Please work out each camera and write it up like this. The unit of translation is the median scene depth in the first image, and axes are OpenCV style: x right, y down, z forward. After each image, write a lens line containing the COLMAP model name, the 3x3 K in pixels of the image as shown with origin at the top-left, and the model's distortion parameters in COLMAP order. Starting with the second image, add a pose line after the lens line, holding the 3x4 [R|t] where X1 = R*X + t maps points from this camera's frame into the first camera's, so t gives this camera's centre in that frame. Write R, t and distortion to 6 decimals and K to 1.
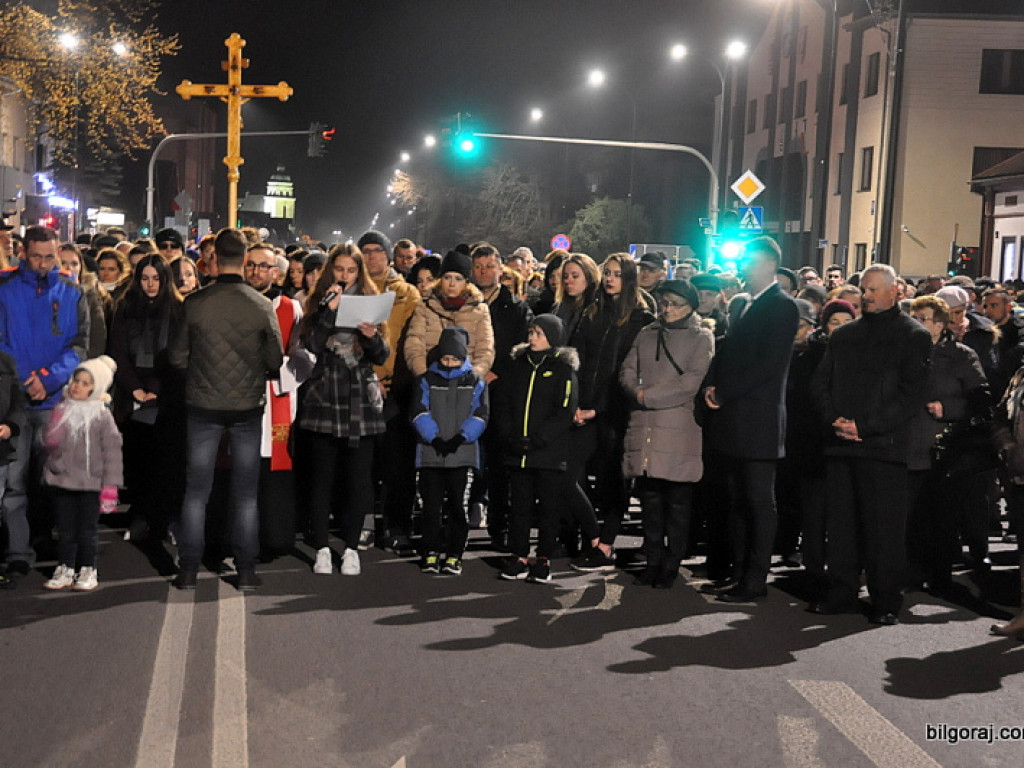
lens RADIAL K [[1283.3, 0, 511.4], [0, 1283.3, 343.3], [0, 0, 1]] dist [0.050132, 0.526792]
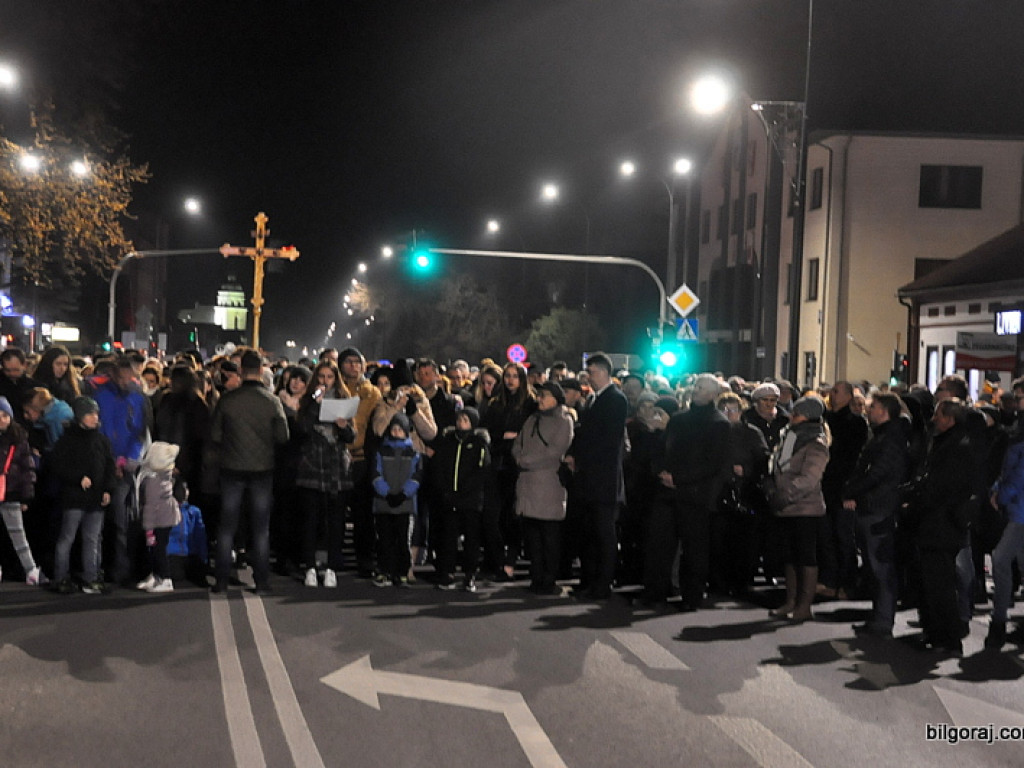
lens RADIAL K [[1340.1, 0, 511.0], [0, 1340.1, 355.8], [0, 0, 1]] dist [0.270492, 0.016403]
pose [[0.999570, -0.008711, 0.027999, 0.007588], [0.010798, 0.997105, -0.075264, 0.007646], [-0.027263, 0.075534, 0.996771, -0.112141]]
